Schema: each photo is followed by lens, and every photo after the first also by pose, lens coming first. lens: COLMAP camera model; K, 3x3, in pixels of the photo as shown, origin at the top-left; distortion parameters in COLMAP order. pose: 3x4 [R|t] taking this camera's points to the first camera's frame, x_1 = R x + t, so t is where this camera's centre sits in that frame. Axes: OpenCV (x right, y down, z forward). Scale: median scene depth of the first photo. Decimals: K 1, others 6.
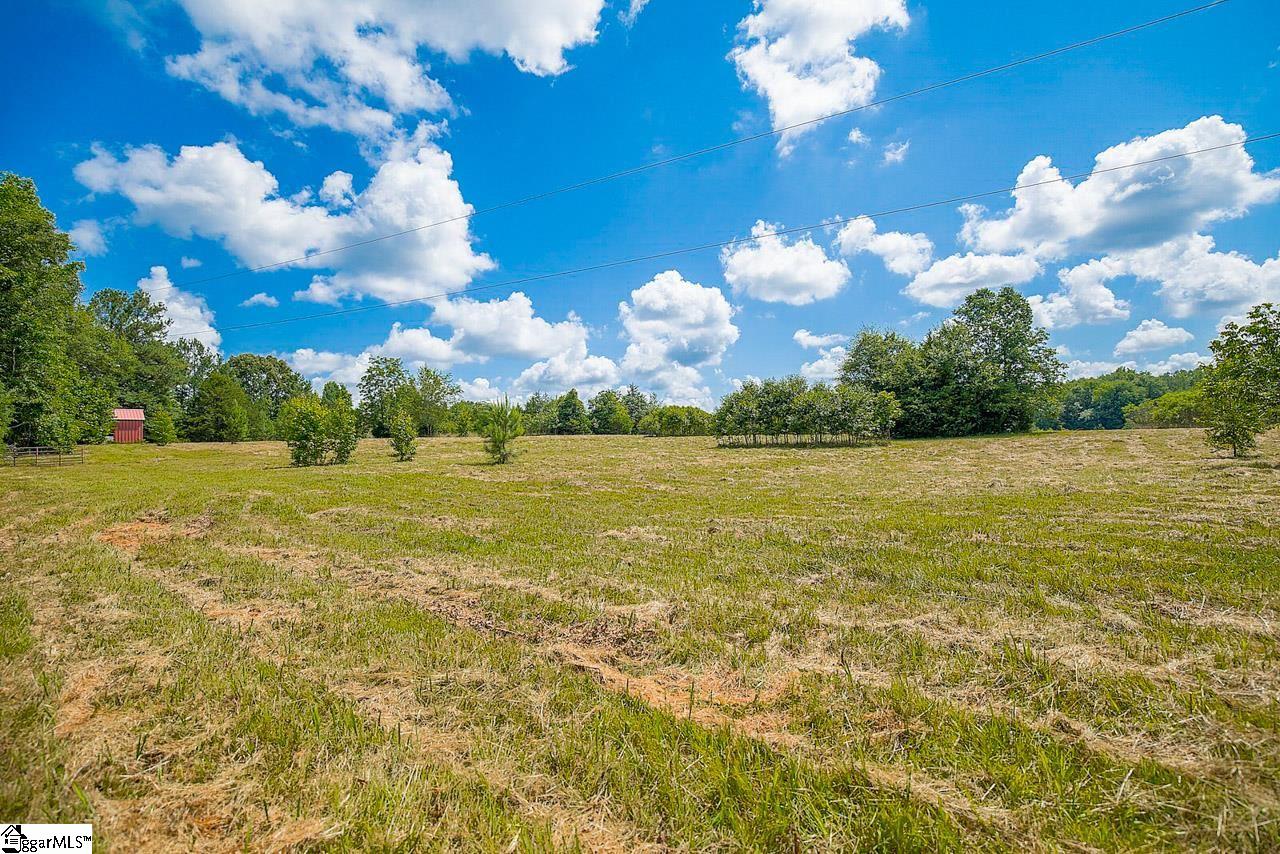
lens RADIAL K [[587.3, 0, 640.0], [0, 587.3, 427.0], [0, 0, 1]] dist [-0.000265, 0.000162]
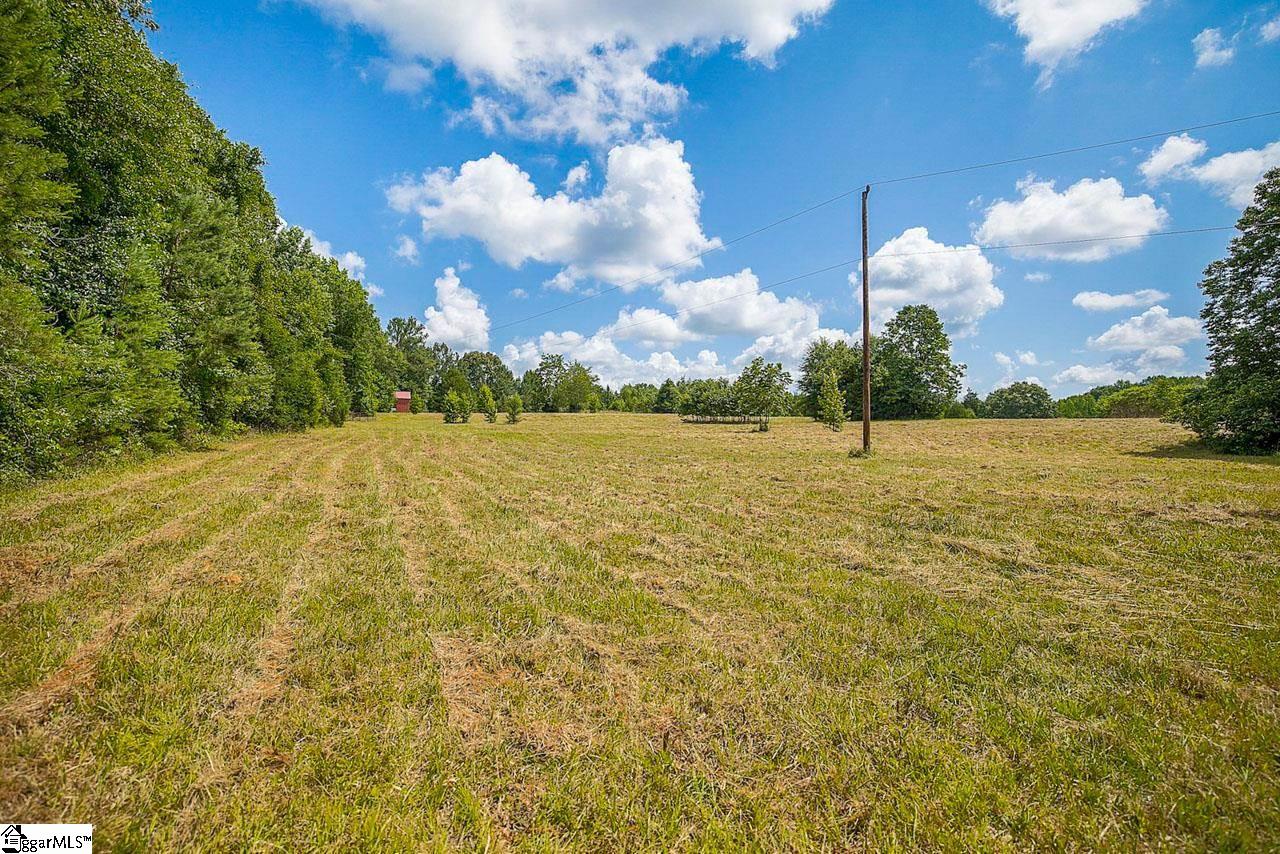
lens RADIAL K [[587.3, 0, 640.0], [0, 587.3, 427.0], [0, 0, 1]] dist [-0.000265, 0.000162]
pose [[0.934045, 0.030768, -0.355828, 0.358337], [-0.017758, 0.999051, 0.039770, -0.009160], [0.356714, -0.030828, 0.933705, -0.326752]]
